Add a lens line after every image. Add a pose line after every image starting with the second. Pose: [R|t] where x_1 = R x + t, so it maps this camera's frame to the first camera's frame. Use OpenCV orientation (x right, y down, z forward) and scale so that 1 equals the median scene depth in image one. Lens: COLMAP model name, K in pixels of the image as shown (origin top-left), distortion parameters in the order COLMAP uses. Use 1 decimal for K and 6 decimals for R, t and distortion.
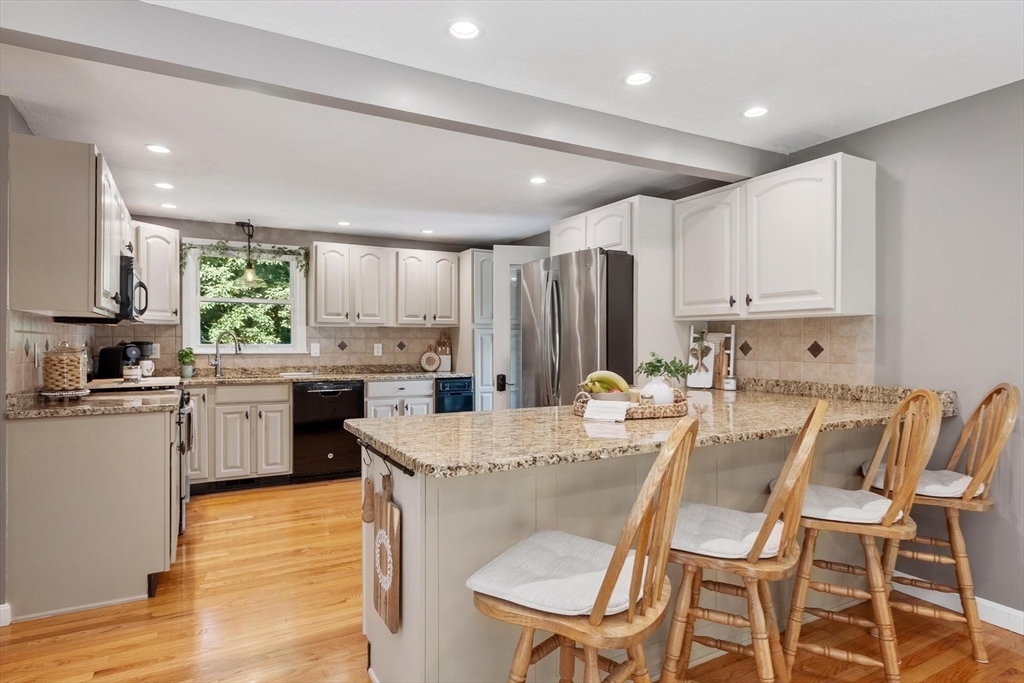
lens RADIAL K [[572.4, 0, 512.3], [0, 572.4, 346.5], [0, 0, 1]] dist [0.000528, -0.000033]
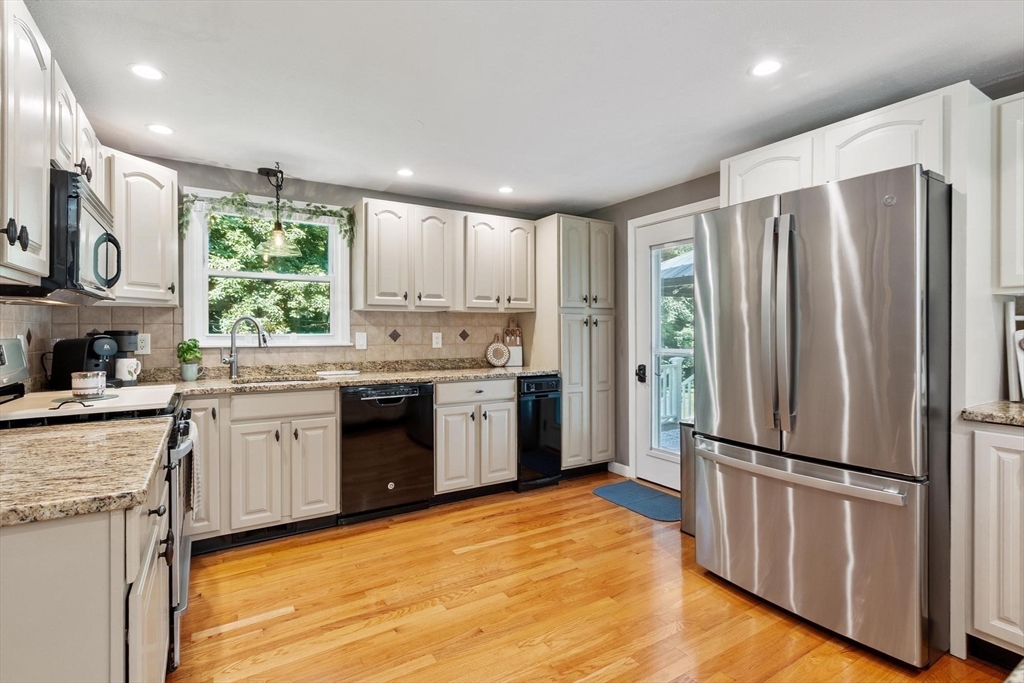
lens RADIAL K [[486.6, 0, 506.3], [0, 486.6, 332.5], [0, 0, 1]] dist [0.000783, -0.000169]
pose [[0.998933, -0.002909, 0.046086, -0.211924], [0.003112, 0.999986, -0.004340, -0.002504], [-0.046072, 0.004479, 0.998928, 0.394515]]
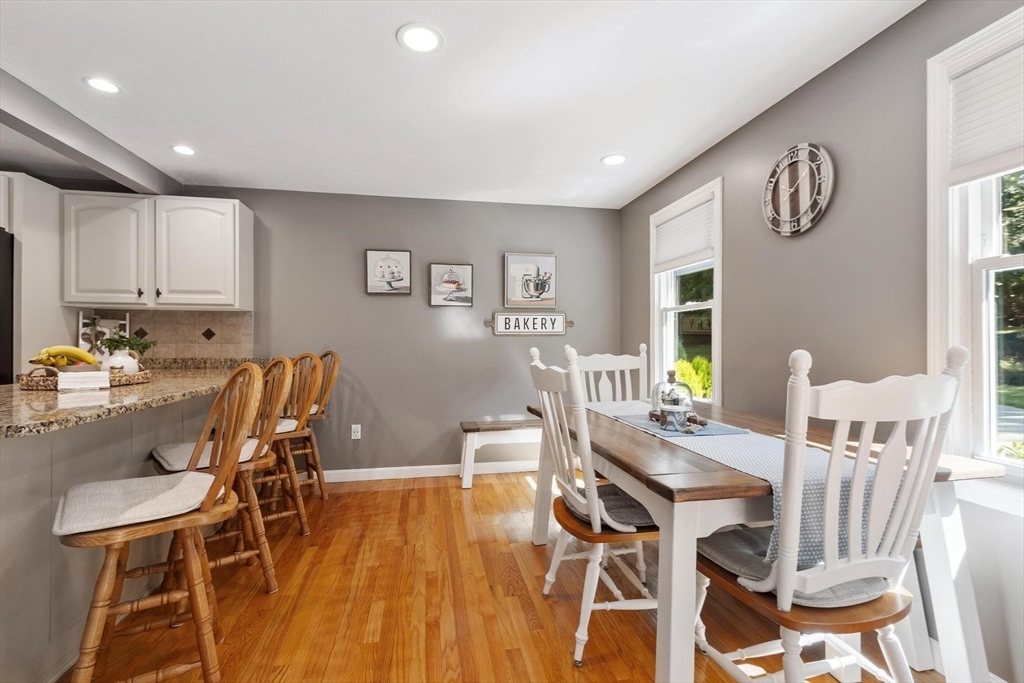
lens RADIAL K [[445.7, 0, 511.5], [0, 445.7, 342.8], [0, 0, 1]] dist [-0.003598, 0.000851]
pose [[0.305330, -0.000697, 0.952246, -0.183834], [0.006204, 0.999980, -0.001257, 0.021904], [-0.952226, 0.006291, 0.305329, -0.012811]]
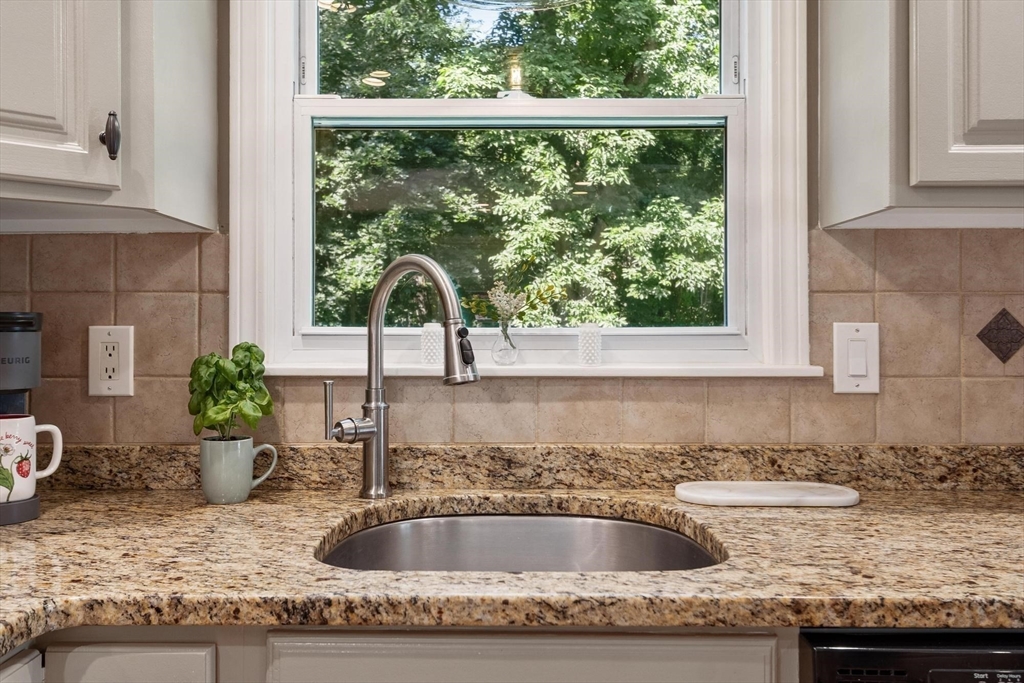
lens RADIAL K [[880.3, 0, 497.5], [0, 880.3, 321.0], [0, 0, 1]] dist [0.003627, 0.010278]
pose [[0.865815, -0.005727, -0.500332, -0.360190], [-0.000769, 0.999918, -0.012777, -0.002602], [0.500364, 0.011447, 0.865739, 0.831756]]
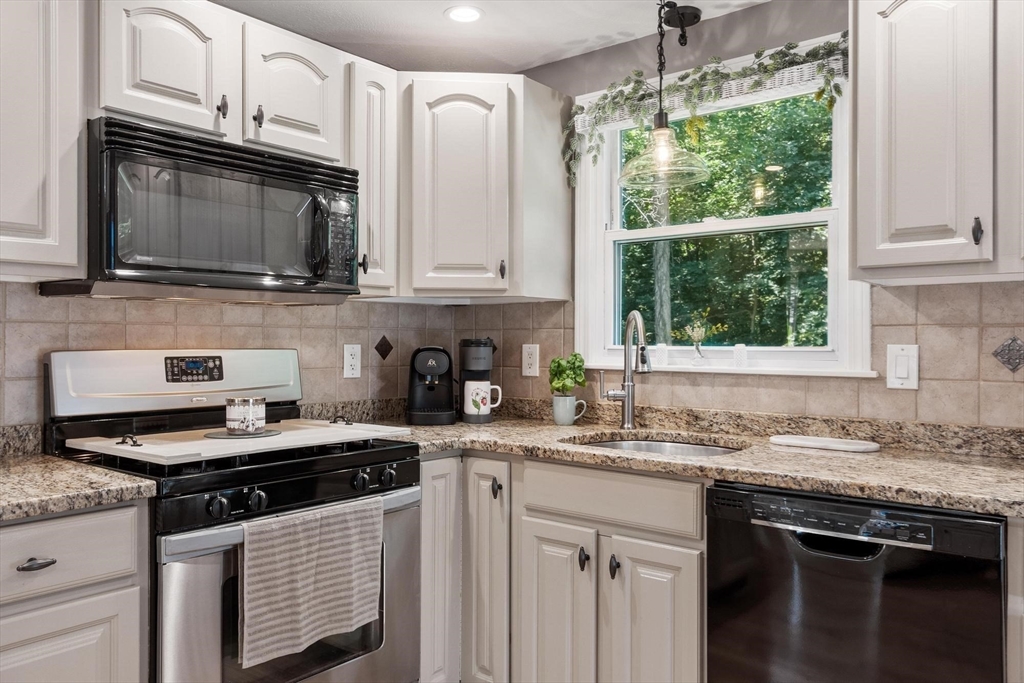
lens RADIAL K [[758.3, 0, 513.1], [0, 758.3, 341.1], [0, 0, 1]] dist [0.001324, 0.004271]
pose [[0.365349, -0.001970, -0.930869, -0.066541], [-0.008039, 0.999954, -0.005271, -0.004232], [0.930836, 0.009409, 0.365316, 0.802140]]
